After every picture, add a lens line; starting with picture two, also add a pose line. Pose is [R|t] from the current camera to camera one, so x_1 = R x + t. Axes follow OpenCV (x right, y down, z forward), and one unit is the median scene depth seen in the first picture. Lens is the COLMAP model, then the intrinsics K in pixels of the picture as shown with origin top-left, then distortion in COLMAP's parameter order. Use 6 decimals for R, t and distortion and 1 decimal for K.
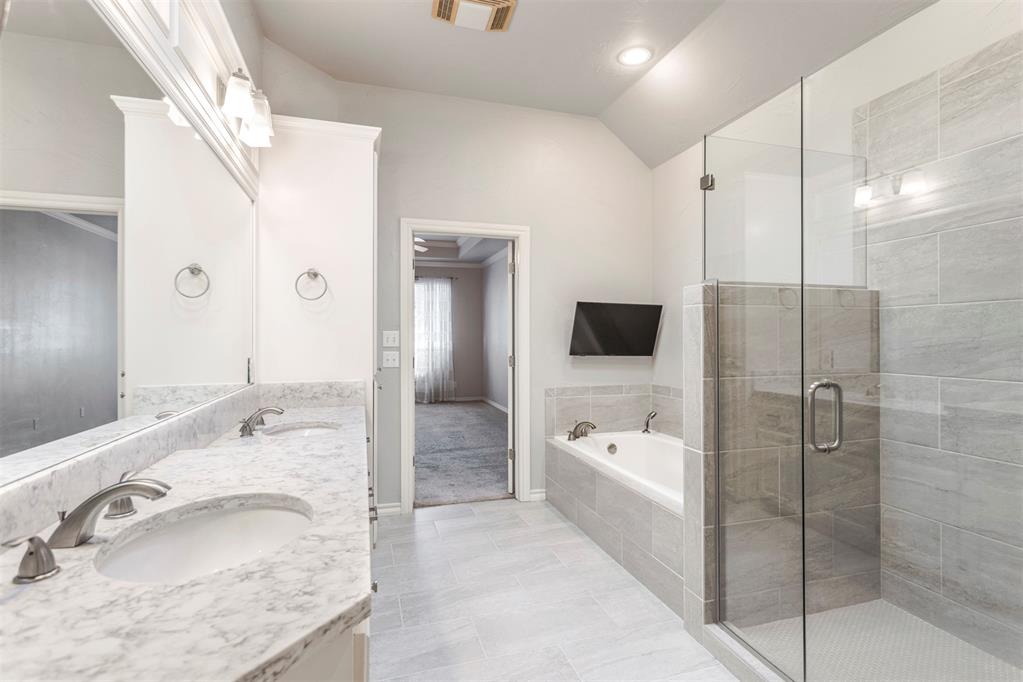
lens RADIAL K [[500.1, 0, 509.4], [0, 500.1, 336.7], [0, 0, 1]] dist [0.014329, 0.000727]
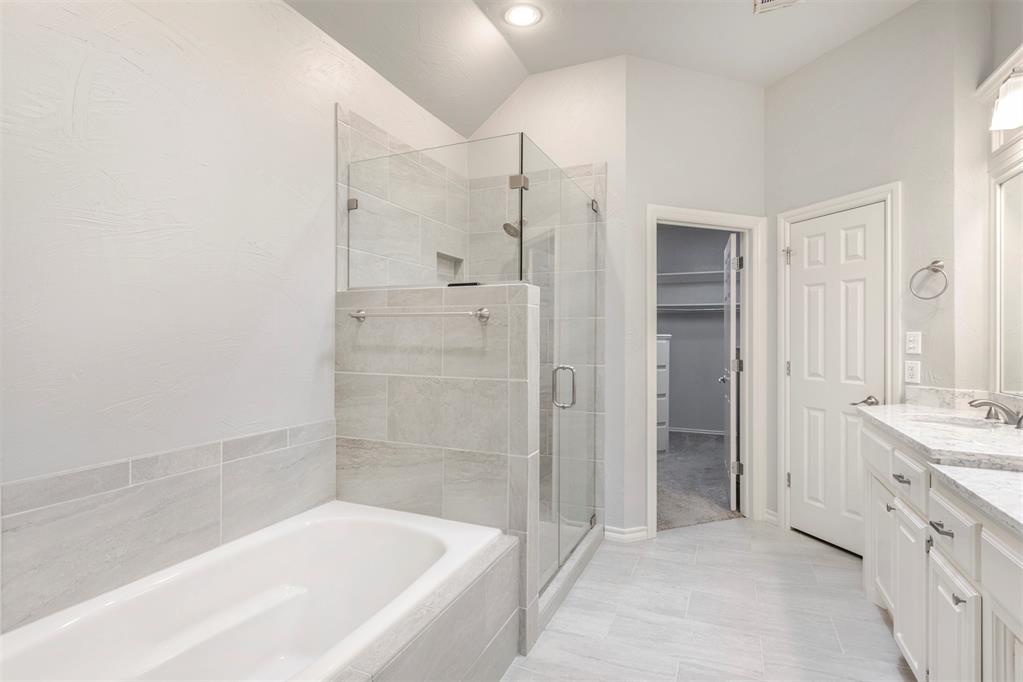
lens RADIAL K [[500.1, 0, 509.4], [0, 500.1, 336.7], [0, 0, 1]] dist [0.014329, 0.000727]
pose [[-0.758389, -0.000291, 0.651802, -0.232958], [-0.003994, 0.999983, -0.004200, 0.002368], [-0.651790, -0.005789, -0.758377, 1.771631]]
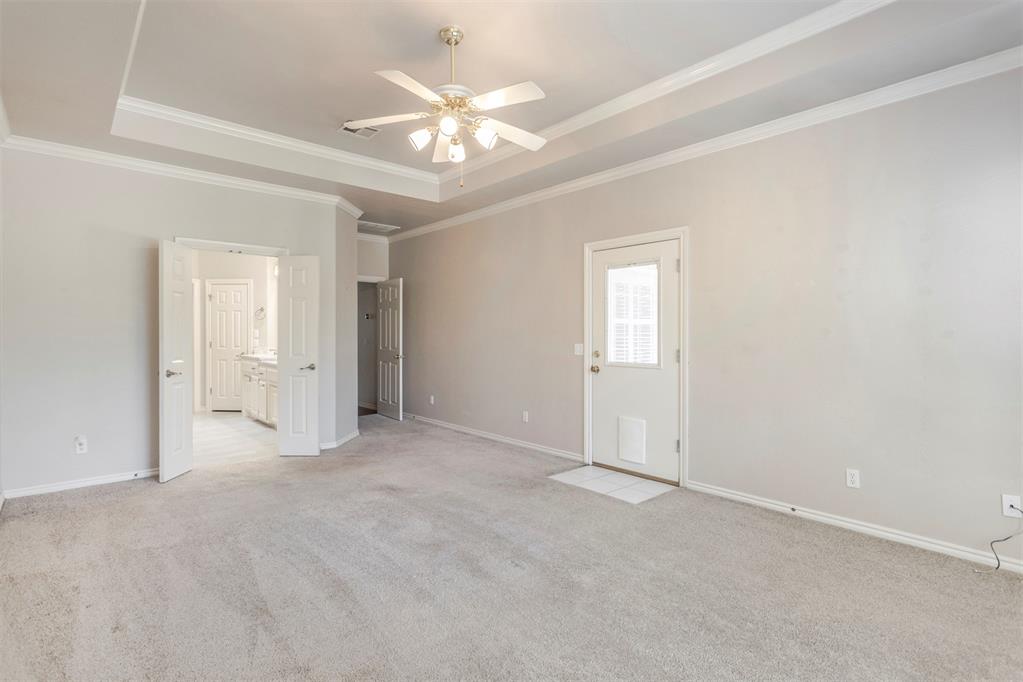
lens RADIAL K [[500.1, 0, 509.4], [0, 500.1, 336.7], [0, 0, 1]] dist [0.014329, 0.000727]
pose [[-0.907145, 0.004512, -0.420795, -0.314834], [0.002899, 0.999986, 0.004472, 0.020603], [0.420809, 0.002837, -0.907145, 4.365658]]
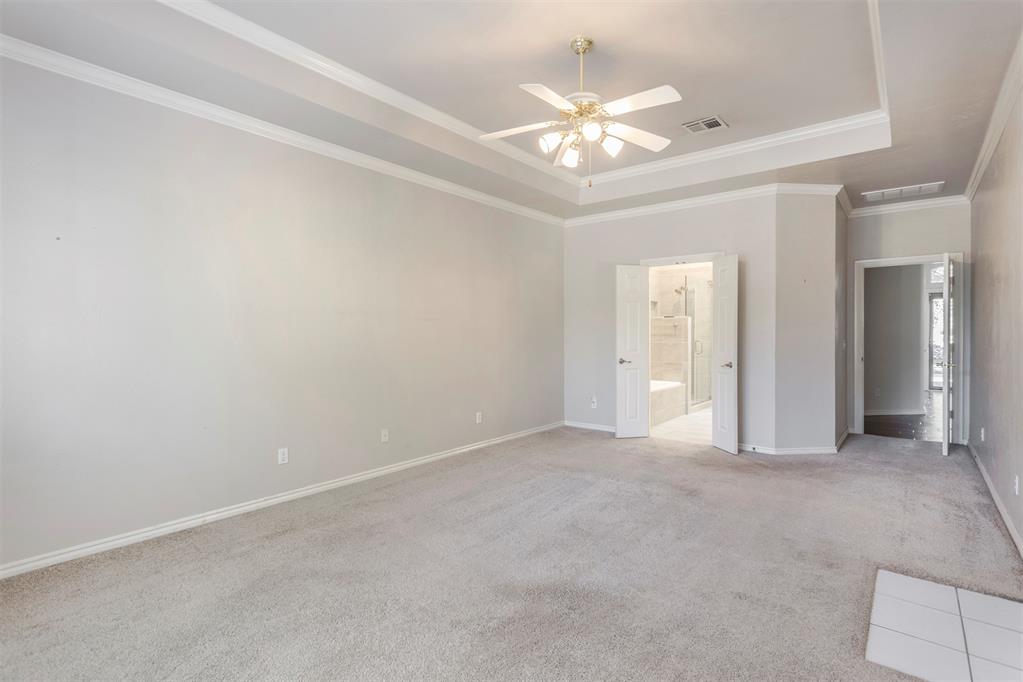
lens RADIAL K [[480.3, 0, 511.5], [0, 480.3, 341.0], [0, 0, 1]] dist [-0.026338, 0.000230]
pose [[-0.555806, -0.009420, 0.831259, -1.770887], [-0.000122, 0.999937, 0.011250, 0.030141], [-0.831312, 0.006152, -0.555772, 3.964004]]
